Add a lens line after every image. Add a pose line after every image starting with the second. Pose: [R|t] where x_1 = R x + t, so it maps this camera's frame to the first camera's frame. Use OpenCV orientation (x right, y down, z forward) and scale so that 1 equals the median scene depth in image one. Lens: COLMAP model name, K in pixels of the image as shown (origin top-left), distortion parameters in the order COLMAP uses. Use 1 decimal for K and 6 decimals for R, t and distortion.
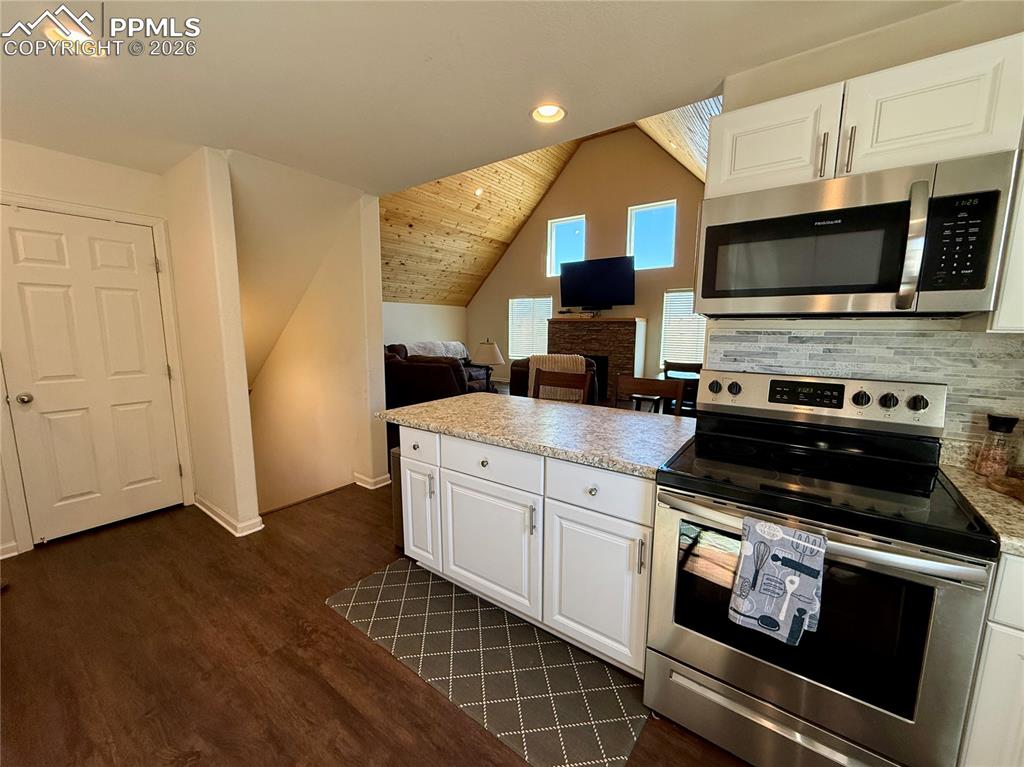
lens RADIAL K [[408.5, 0, 510.9], [0, 408.5, 380.7], [0, 0, 1]] dist [0.000599, 0.000024]
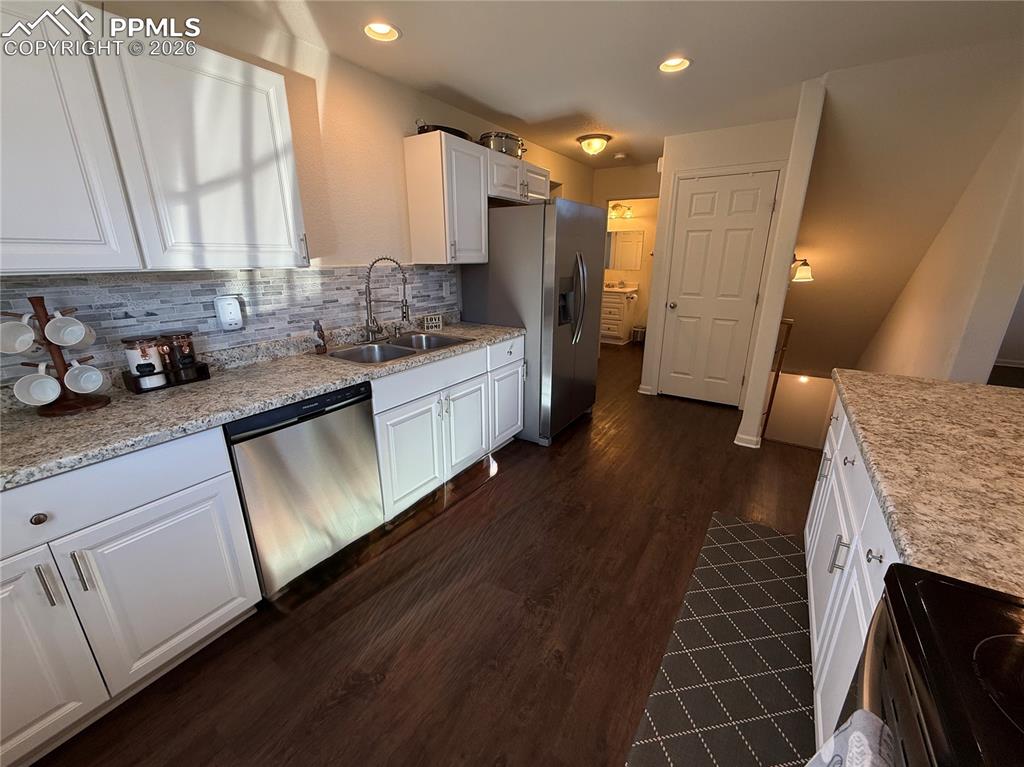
lens RADIAL K [[408.5, 0, 510.9], [0, 408.5, 380.7], [0, 0, 1]] dist [0.000599, 0.000024]
pose [[0.056247, 0.290062, -0.955354, 0.124876], [-0.131443, 0.950691, 0.280908, -0.012987], [0.989727, 0.109775, 0.091600, 0.074448]]
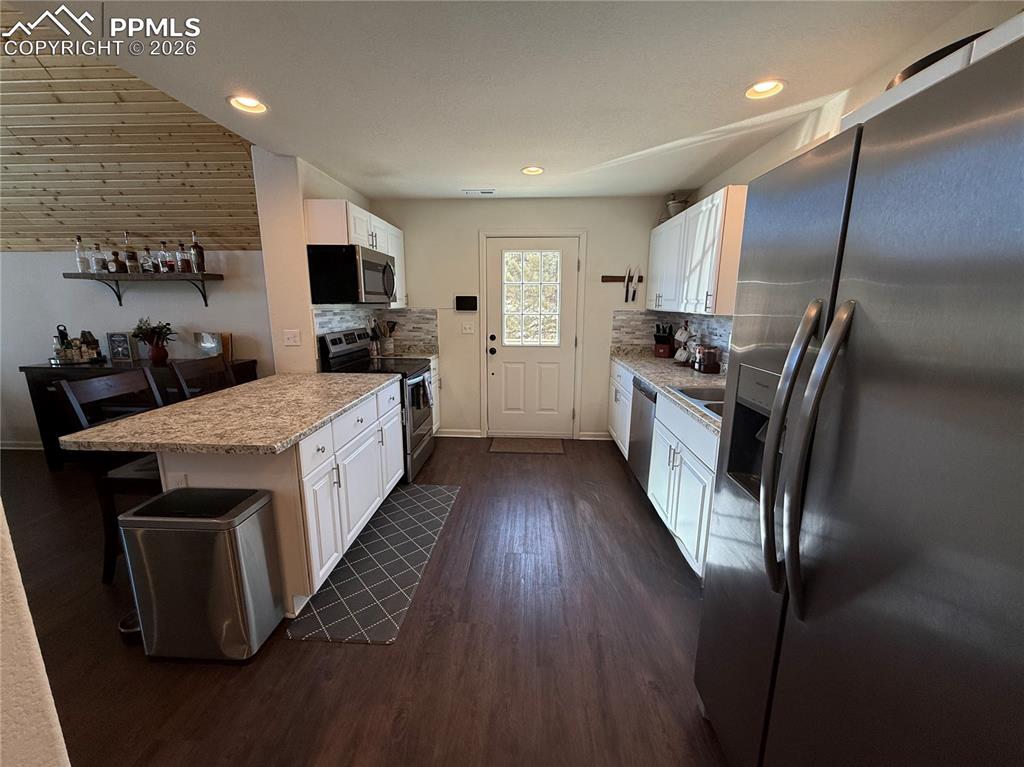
lens RADIAL K [[408.0, 0, 512.0], [0, 408.0, 383.5], [0, 0, 1]] dist [0.000364, 0.000010]
pose [[-0.553338, -0.167116, 0.816020, -0.301940], [0.105211, 0.957798, 0.267494, -0.044053], [-0.826285, 0.233870, -0.512404, 0.279555]]
